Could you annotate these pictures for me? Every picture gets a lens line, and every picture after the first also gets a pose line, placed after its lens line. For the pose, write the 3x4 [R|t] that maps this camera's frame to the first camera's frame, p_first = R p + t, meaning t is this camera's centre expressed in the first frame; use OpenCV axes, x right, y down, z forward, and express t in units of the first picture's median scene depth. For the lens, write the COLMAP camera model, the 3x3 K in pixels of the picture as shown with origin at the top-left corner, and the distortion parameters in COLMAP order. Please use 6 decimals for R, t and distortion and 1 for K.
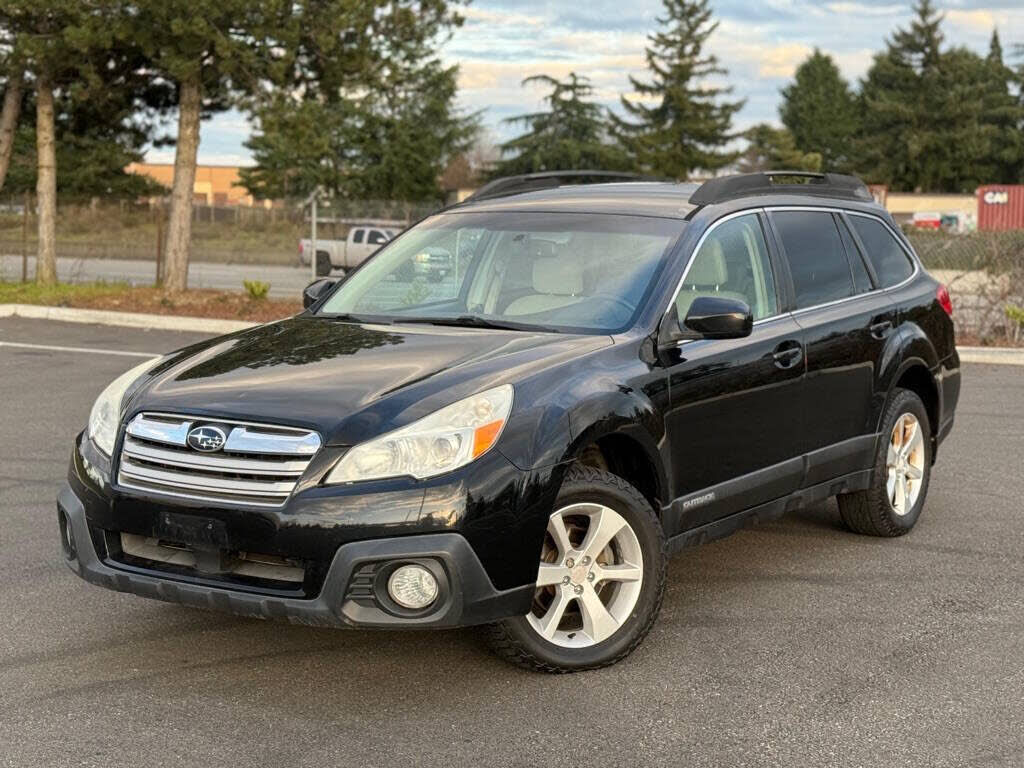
lens RADIAL K [[1755.9, 0, 535.2], [0, 1755.9, 386.2], [0, 0, 1]] dist [0.039061, 0.158156]
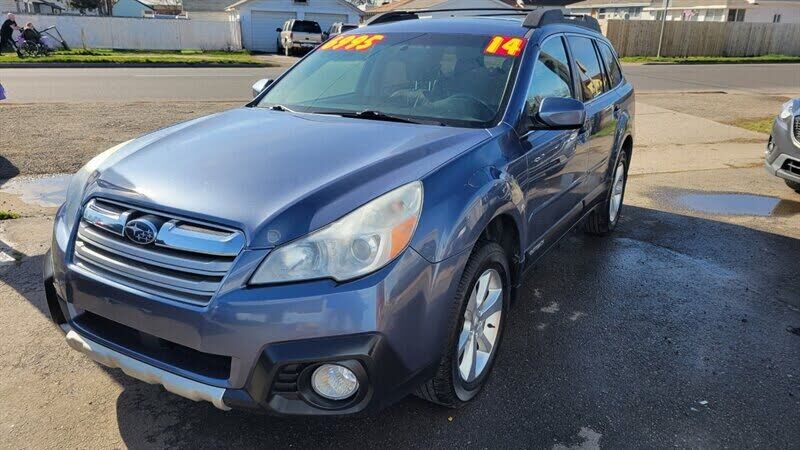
lens RADIAL K [[612.9, 0, 400.0], [0, 612.9, 225.0], [0, 0, 1]] dist [0.037700, -0.001828]
pose [[0.998611, -0.001399, 0.052670, -0.047396], [-0.007710, 0.985005, 0.172355, -0.040845], [-0.052122, -0.172522, 0.983626, 0.620230]]
